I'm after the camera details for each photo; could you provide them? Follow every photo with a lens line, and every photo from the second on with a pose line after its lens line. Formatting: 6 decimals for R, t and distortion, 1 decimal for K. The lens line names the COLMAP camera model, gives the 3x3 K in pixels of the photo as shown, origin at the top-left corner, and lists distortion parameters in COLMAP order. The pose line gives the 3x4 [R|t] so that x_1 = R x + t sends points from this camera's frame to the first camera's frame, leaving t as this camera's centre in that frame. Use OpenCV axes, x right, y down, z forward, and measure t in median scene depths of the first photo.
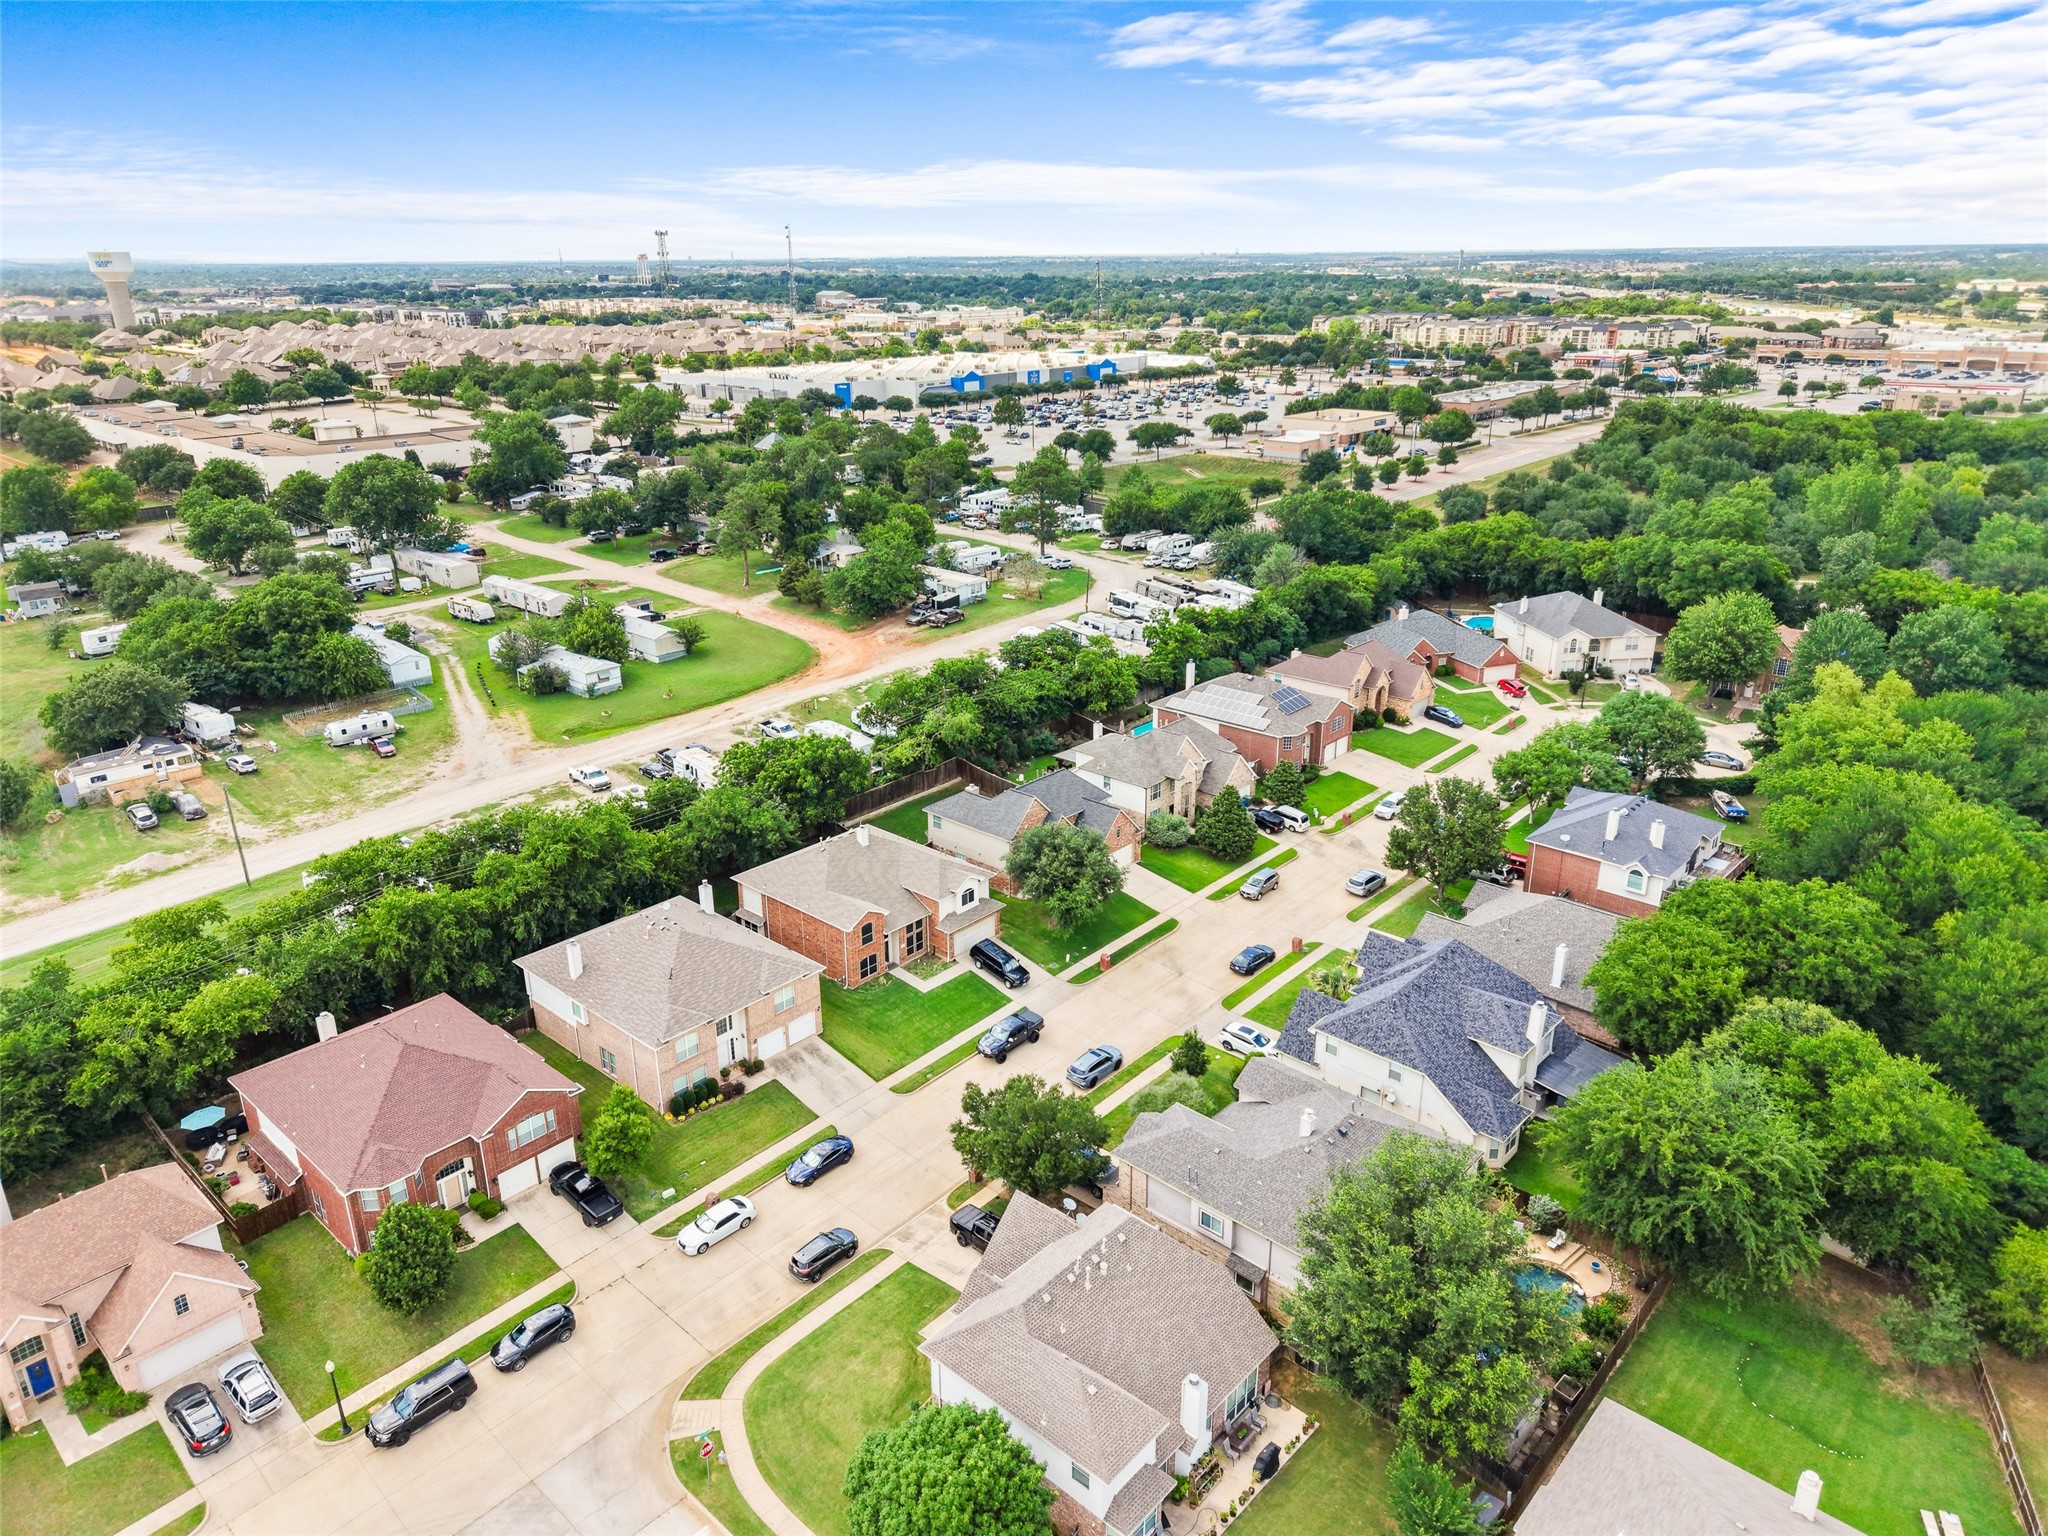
lens RADIAL K [[1349.6, 0, 1024.0], [0, 1349.6, 768.0], [0, 0, 1]] dist [0.037117, -0.001606]
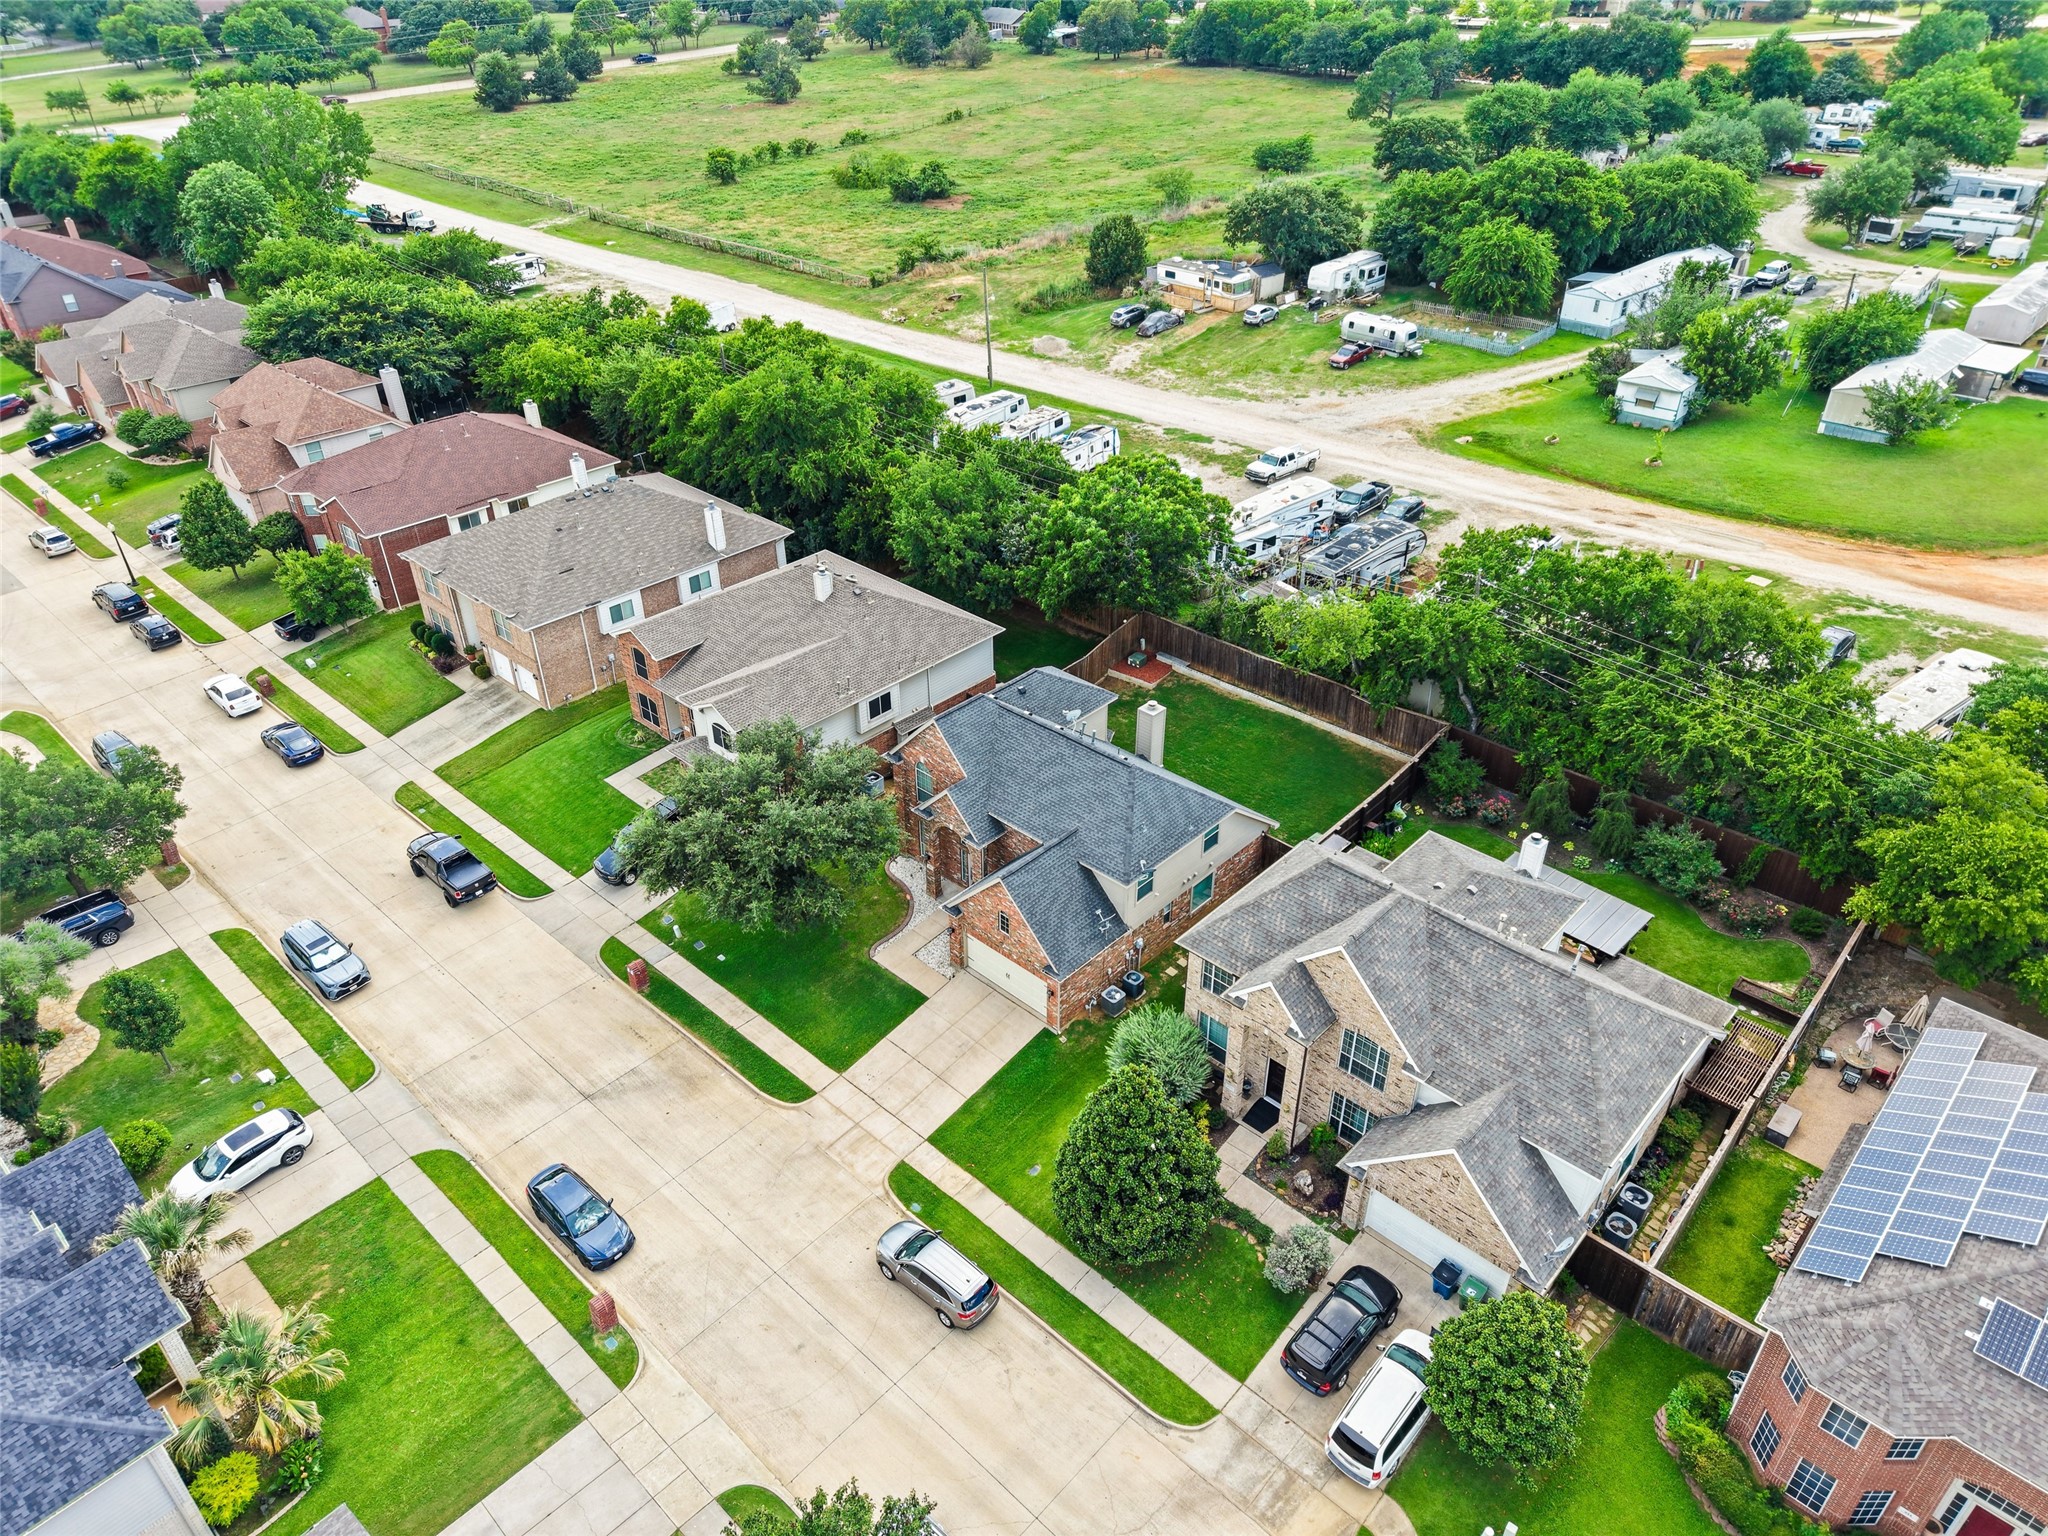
lens RADIAL K [[1349.6, 0, 1024.0], [0, 1349.6, 768.0], [0, 0, 1]] dist [0.037117, -0.001606]
pose [[-0.013735, 0.558131, -0.829639, 0.407635], [-0.349537, 0.774691, 0.526951, -0.224939], [0.936822, 0.297227, 0.184447, 0.921908]]
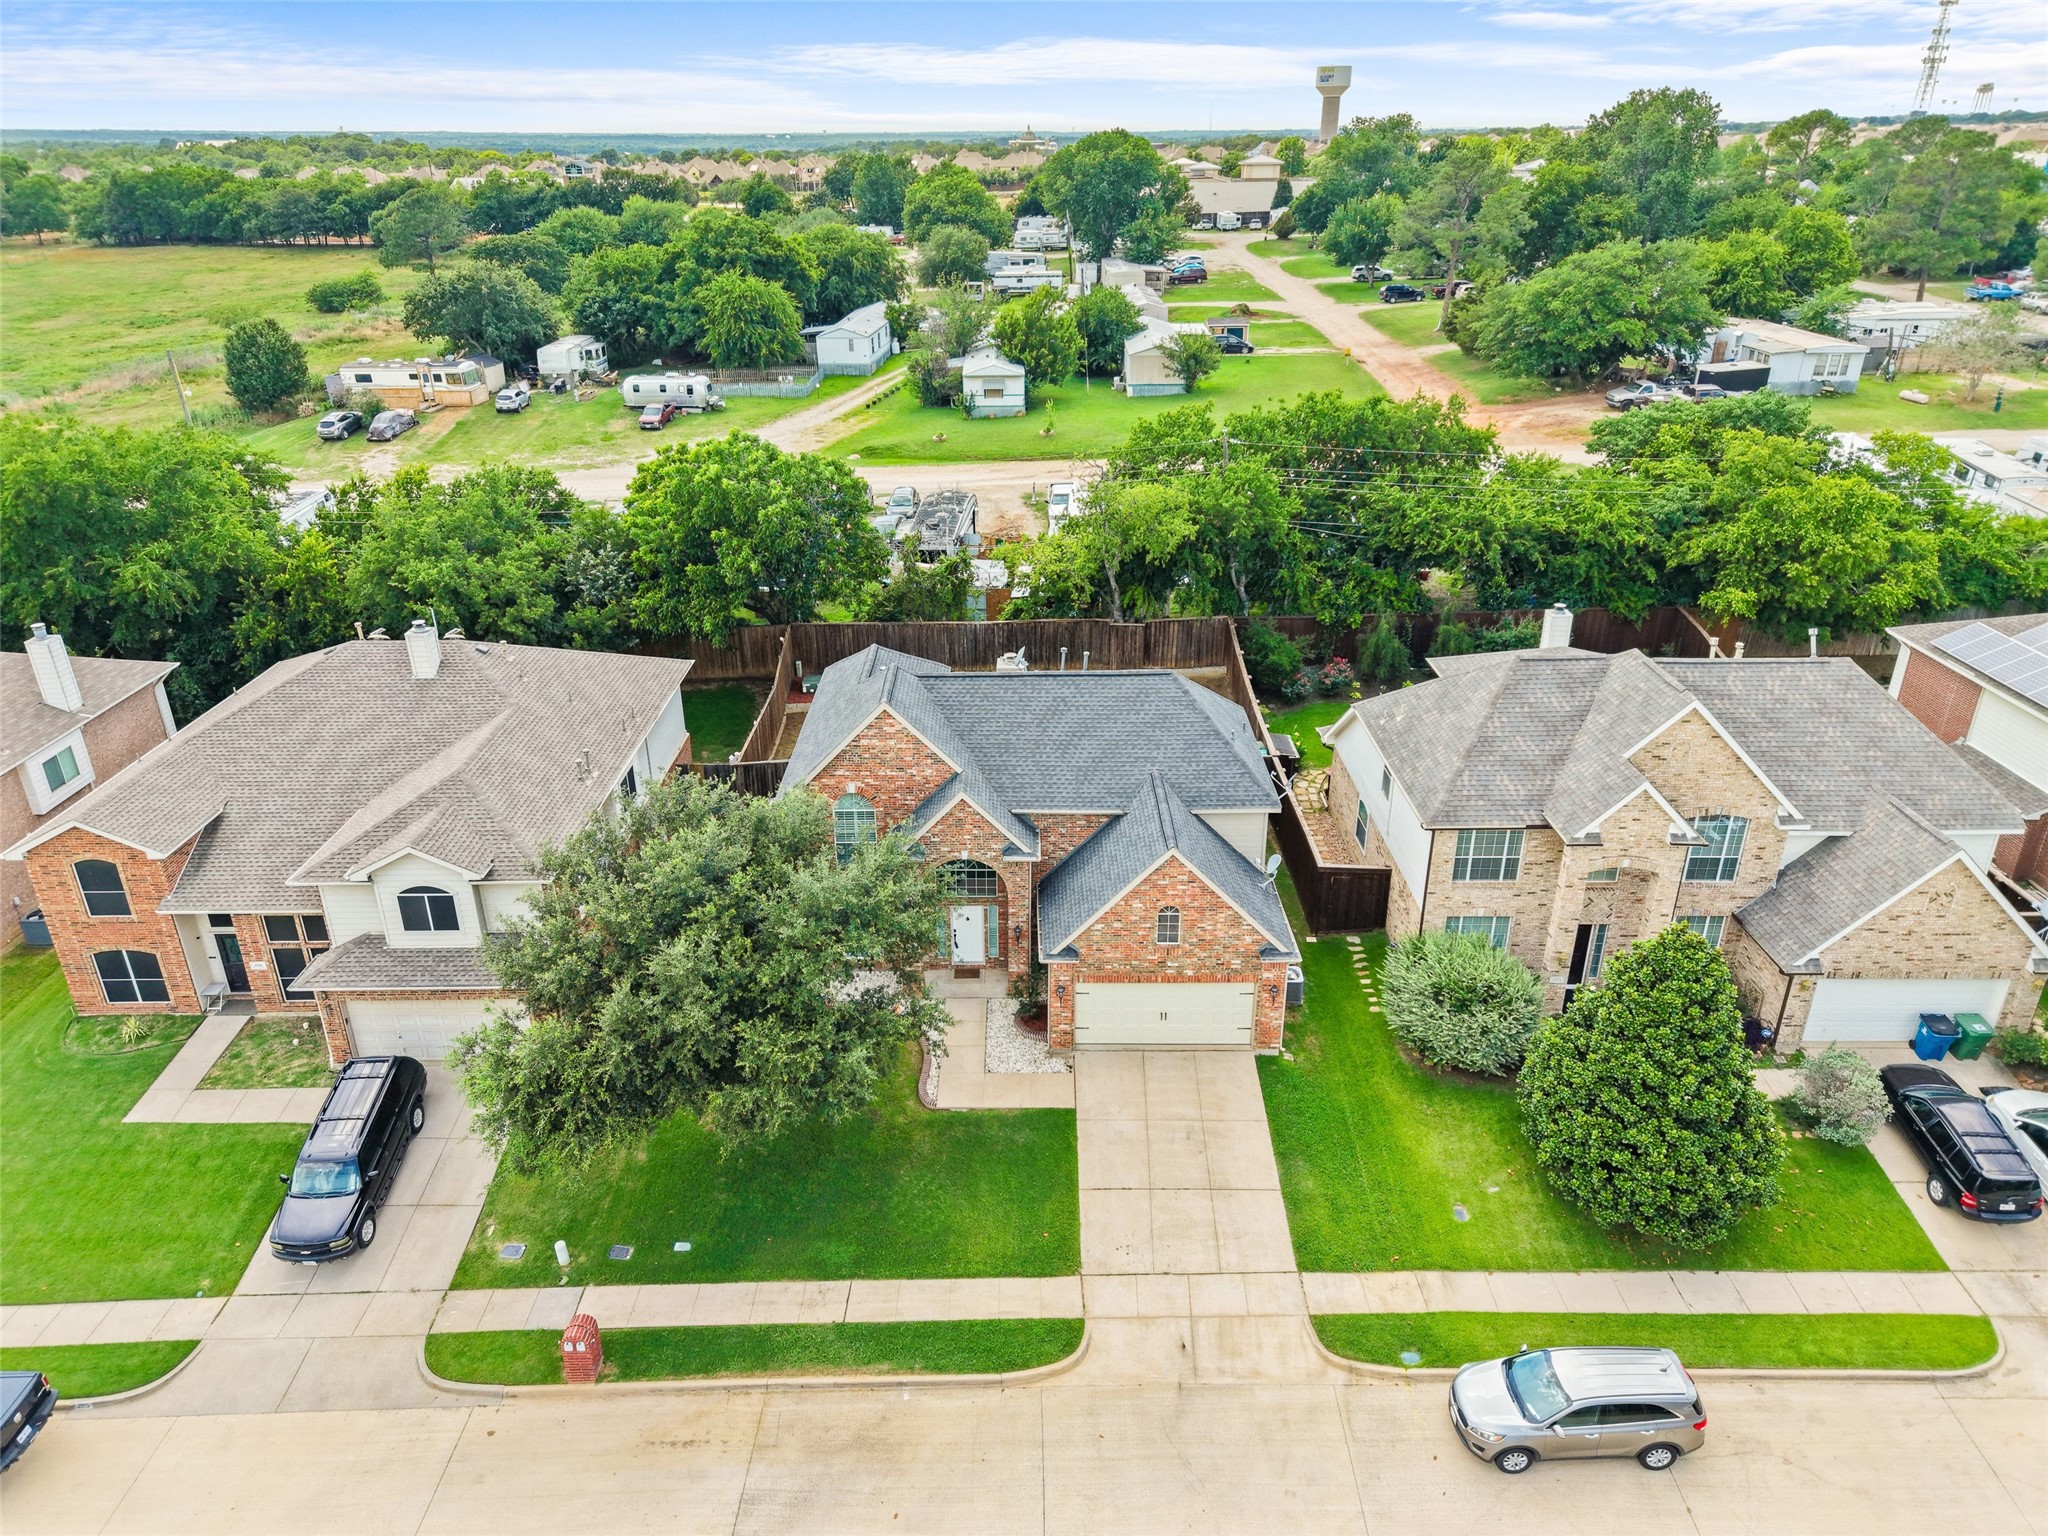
lens RADIAL K [[1349.6, 0, 1024.0], [0, 1349.6, 768.0], [0, 0, 1]] dist [0.037117, -0.001606]
pose [[0.673424, 0.316429, -0.668111, 0.231400], [-0.261368, 0.947303, 0.185213, -0.028769], [0.691510, 0.049896, 0.720641, 0.782685]]
